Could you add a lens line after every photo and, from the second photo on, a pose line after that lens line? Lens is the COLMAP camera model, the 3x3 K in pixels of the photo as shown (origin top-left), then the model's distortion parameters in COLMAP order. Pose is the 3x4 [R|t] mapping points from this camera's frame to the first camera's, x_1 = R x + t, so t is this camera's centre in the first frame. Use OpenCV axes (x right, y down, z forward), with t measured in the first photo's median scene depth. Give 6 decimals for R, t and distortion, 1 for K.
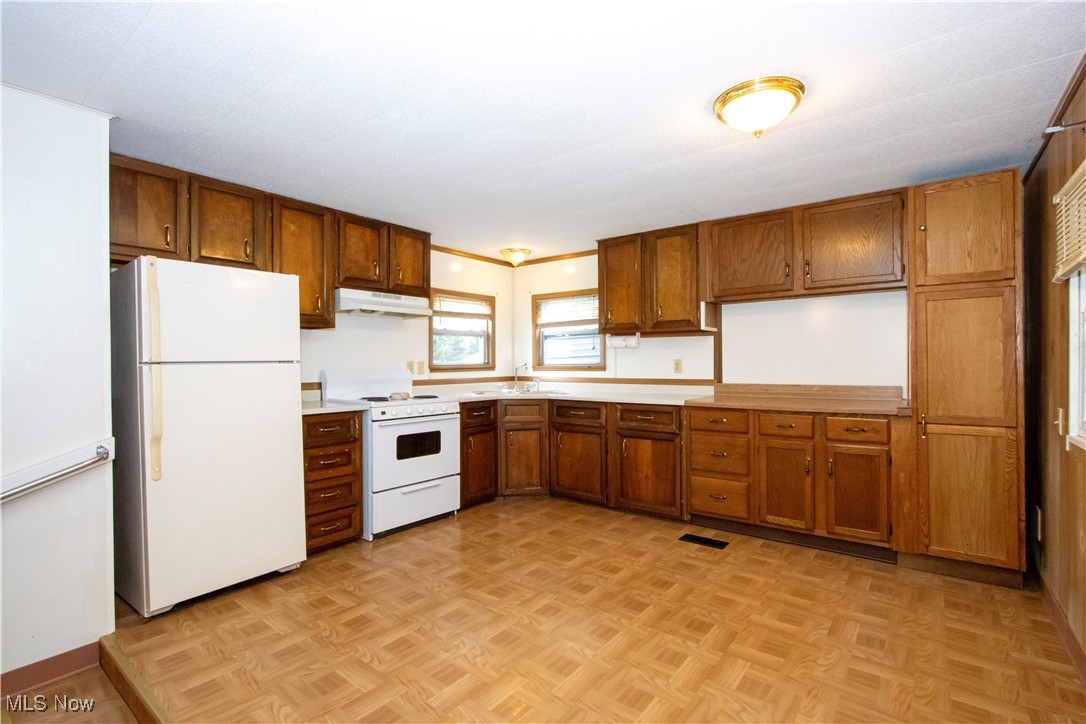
lens RADIAL K [[502.8, 0, 533.3], [0, 502.8, 361.0], [0, 0, 1]] dist [-0.019480, 0.000449]
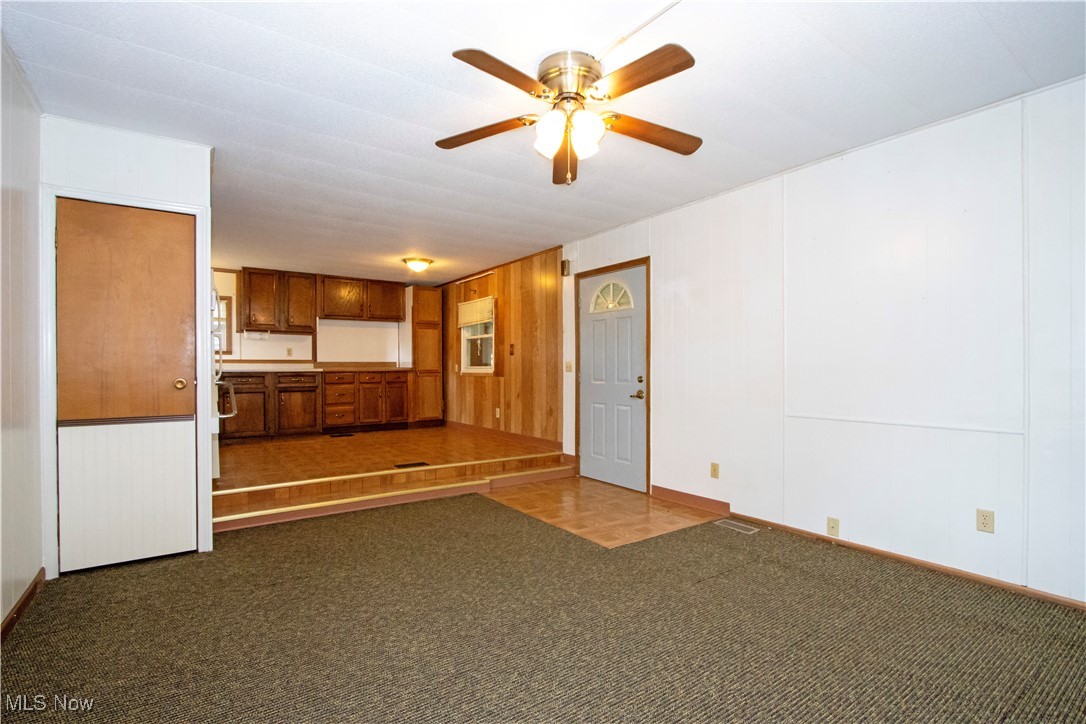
lens RADIAL K [[502.8, 0, 540.4], [0, 502.8, 366.9], [0, 0, 1]] dist [-0.019480, 0.000449]
pose [[0.280977, 0.006473, 0.959693, -1.381131], [-0.007787, 0.999960, -0.004464, 0.077606], [-0.959683, -0.006219, 0.281016, -0.353713]]
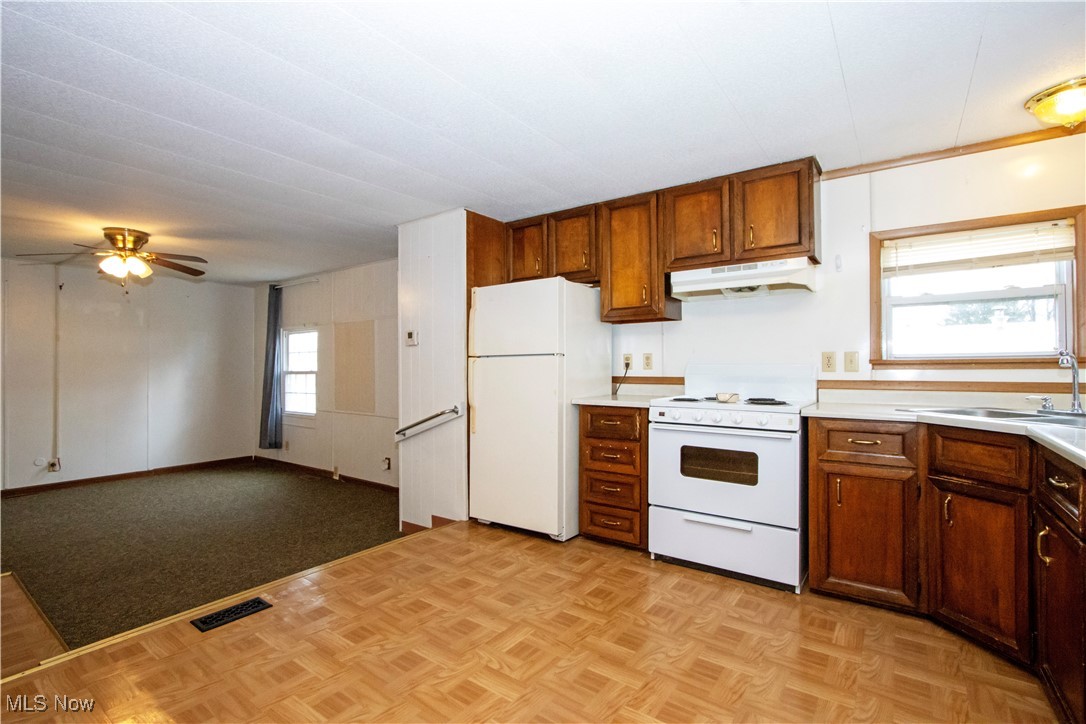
lens RADIAL K [[502.8, 0, 537.5], [0, 502.8, 360.1], [0, 0, 1]] dist [-0.019480, 0.000449]
pose [[0.040557, -0.008364, -0.999142, 0.480229], [0.005746, 0.999950, -0.008138, 0.017539], [0.999161, -0.005411, 0.040603, 0.681746]]
